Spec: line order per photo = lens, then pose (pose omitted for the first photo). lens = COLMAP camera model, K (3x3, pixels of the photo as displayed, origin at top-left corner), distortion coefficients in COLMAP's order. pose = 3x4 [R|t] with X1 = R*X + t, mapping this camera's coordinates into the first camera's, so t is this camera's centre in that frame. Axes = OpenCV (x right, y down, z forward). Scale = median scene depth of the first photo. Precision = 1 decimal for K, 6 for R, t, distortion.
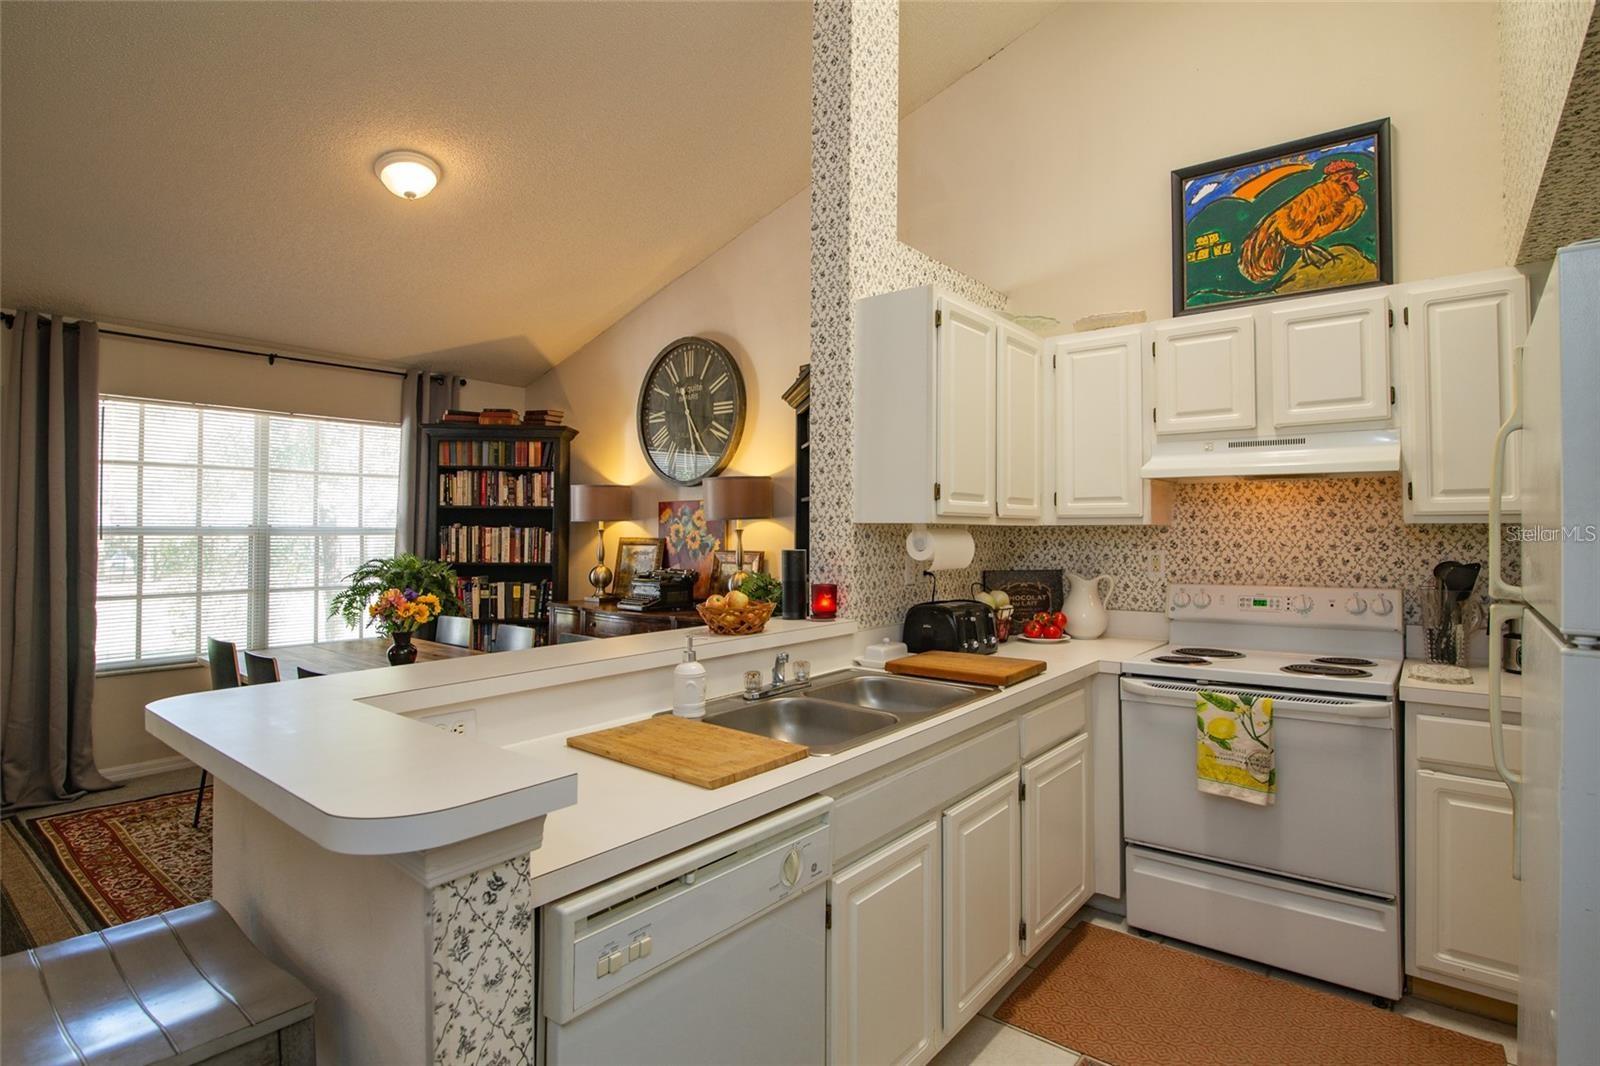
lens RADIAL K [[792.5, 0, 803.5], [0, 792.5, 503.2], [0, 0, 1]] dist [-0.002155, -0.000268]
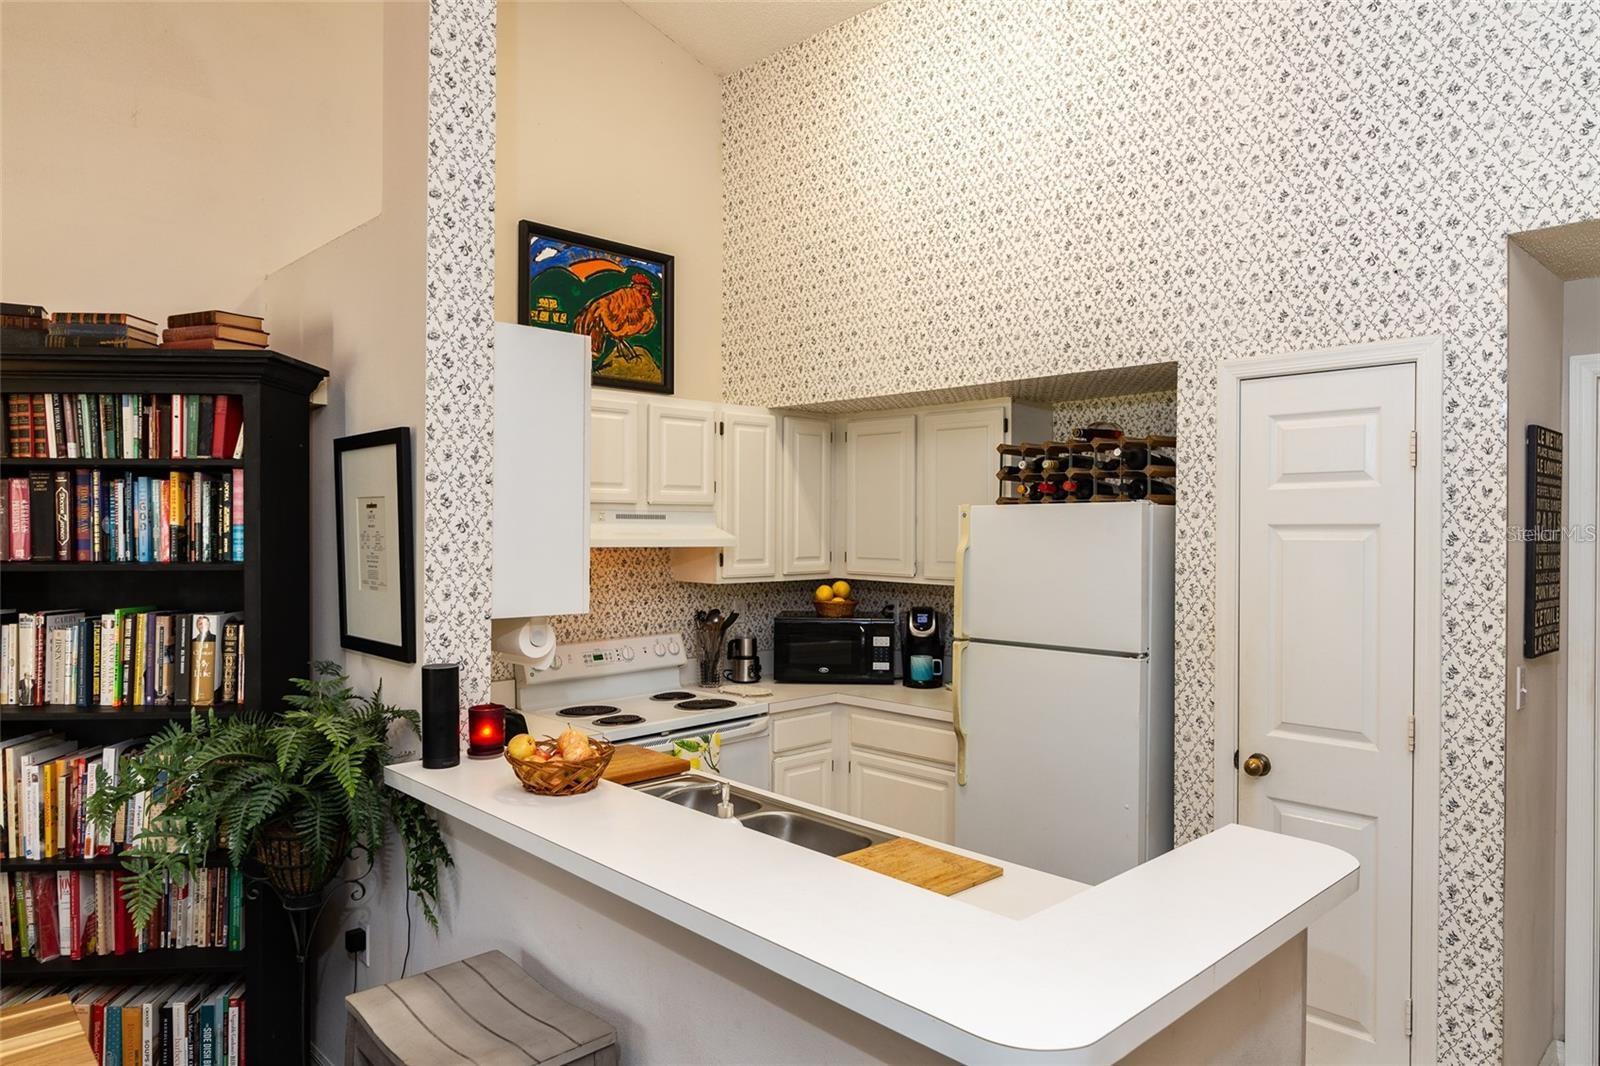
lens RADIAL K [[1028.6, 0, 800.0], [0, 1028.6, 533.0], [0, 0, 1]] dist [0.003416, 0.000200]
pose [[0.139712, -0.006484, 0.990171, -0.818111], [-0.031677, 0.999437, 0.011014, -0.073134], [-0.989685, -0.032904, 0.139428, 0.545273]]
